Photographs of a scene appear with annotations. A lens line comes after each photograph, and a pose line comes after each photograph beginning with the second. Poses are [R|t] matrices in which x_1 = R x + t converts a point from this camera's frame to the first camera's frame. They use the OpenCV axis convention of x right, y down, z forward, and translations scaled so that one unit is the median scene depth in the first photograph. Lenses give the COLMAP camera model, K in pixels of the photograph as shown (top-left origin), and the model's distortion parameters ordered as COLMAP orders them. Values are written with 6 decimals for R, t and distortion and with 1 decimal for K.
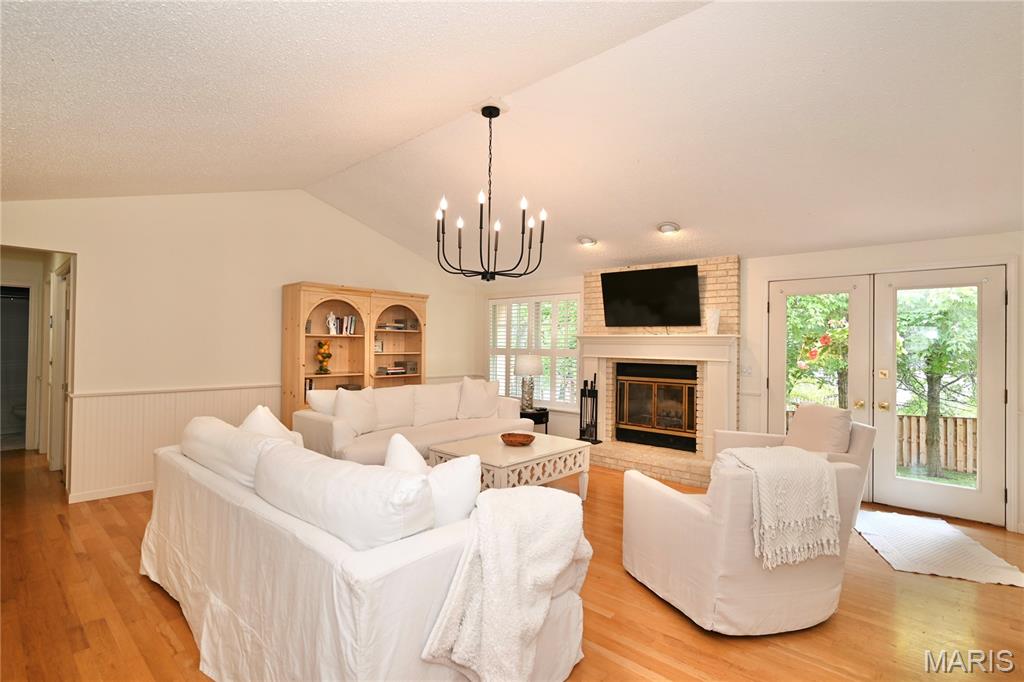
lens RADIAL K [[476.3, 0, 508.3], [0, 476.3, 339.3], [0, 0, 1]] dist [-0.001911, 0.000083]
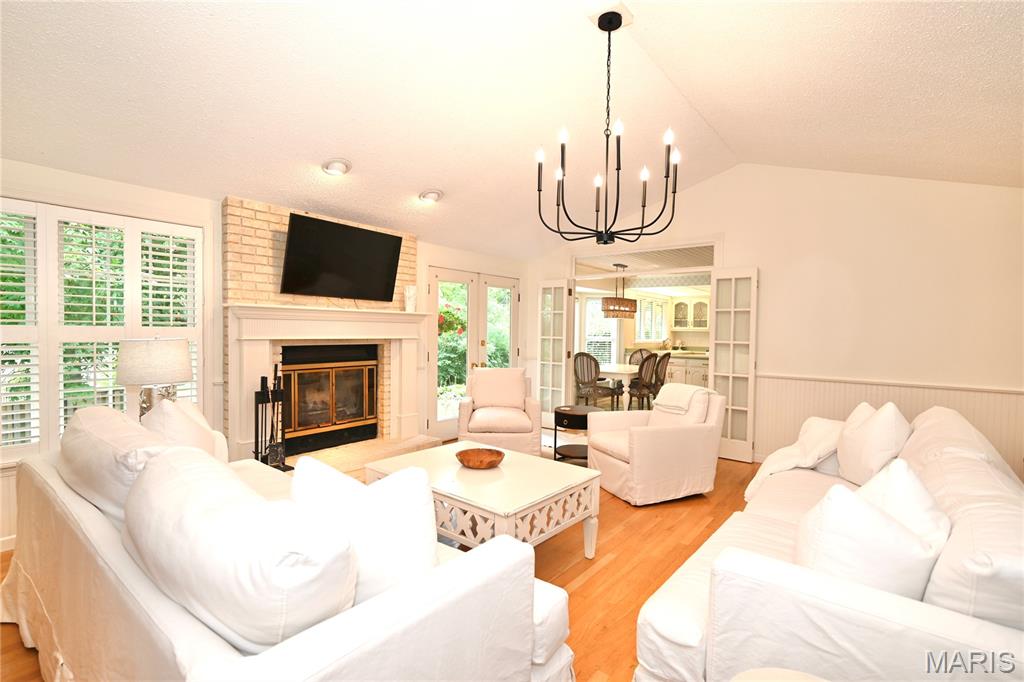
lens RADIAL K [[476.3, 0, 510.6], [0, 476.3, 339.3], [0, 0, 1]] dist [-0.001911, 0.000083]
pose [[-0.043463, -0.034363, 0.998464, -0.516410], [-0.027605, 0.999068, 0.033182, 0.007820], [-0.998674, -0.026120, -0.044371, 0.760142]]
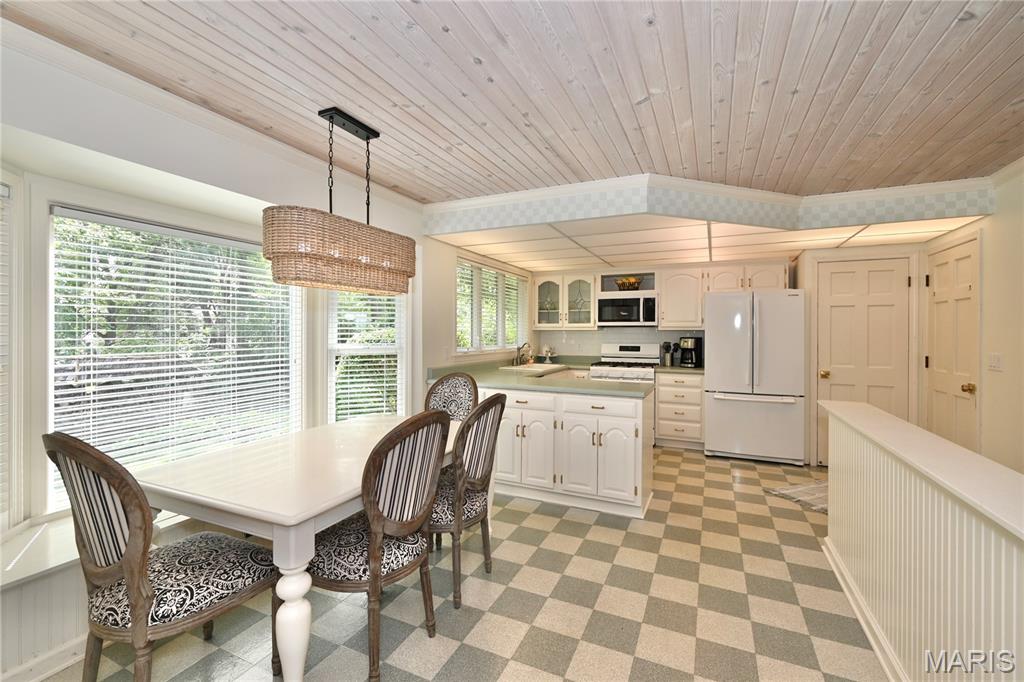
lens RADIAL K [[438.2, 0, 511.7], [0, 438.2, 333.9], [0, 0, 1]] dist [-0.000377, -0.000008]
pose [[-0.277187, -0.006888, 0.960791, 0.465872], [-0.011323, 0.999928, 0.003902, 0.027247], [-0.960749, -0.009797, -0.277245, 0.334258]]
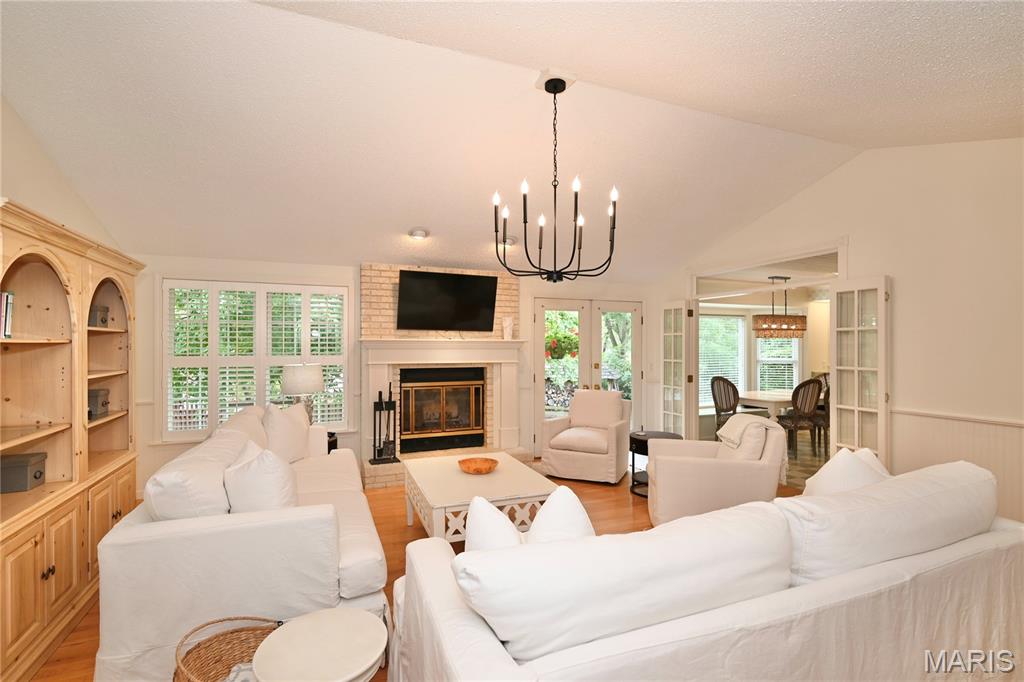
lens RADIAL K [[476.3, 0, 508.0], [0, 476.3, 341.7], [0, 0, 1]] dist [-0.001911, 0.000083]
pose [[0.454105, -0.005094, 0.890934, -0.539895], [-0.006244, 0.999941, 0.008900, -0.013412], [-0.890927, -0.009605, 0.454046, 0.436158]]
